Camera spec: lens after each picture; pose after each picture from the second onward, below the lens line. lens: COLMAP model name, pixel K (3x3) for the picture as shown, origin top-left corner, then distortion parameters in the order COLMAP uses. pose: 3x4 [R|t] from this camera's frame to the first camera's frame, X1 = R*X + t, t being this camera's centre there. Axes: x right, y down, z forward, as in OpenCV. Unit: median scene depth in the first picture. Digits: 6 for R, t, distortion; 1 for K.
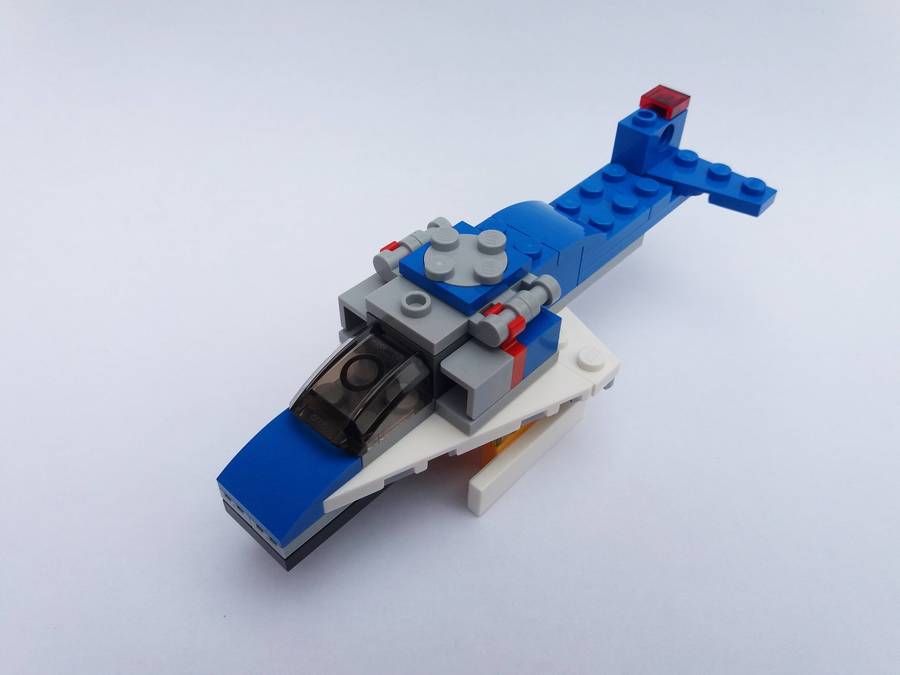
lens RADIAL K [[769.3, 0, 450.0], [0, 769.3, 337.5], [0, 0, 1]] dist [-0.007589, -0.005806]
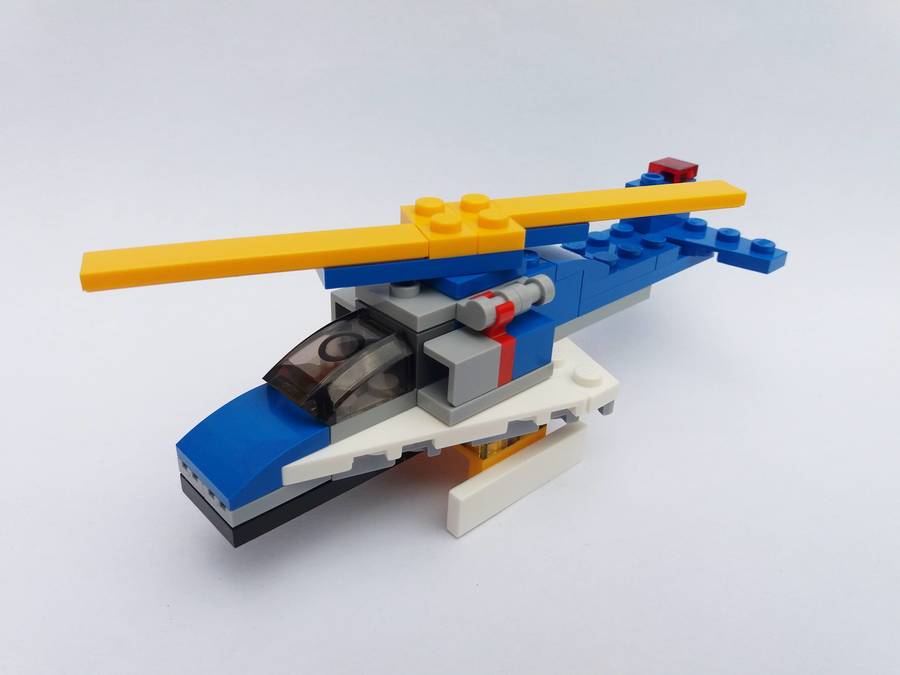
lens RADIAL K [[769.3, 0, 450.0], [0, 769.3, 337.5], [0, 0, 1]] dist [-0.007589, -0.005806]
pose [[0.996468, 0.061333, -0.057363, 0.073170], [-0.074165, 0.963157, -0.258512, 0.266864], [0.039395, 0.261854, 0.964303, 0.071634]]
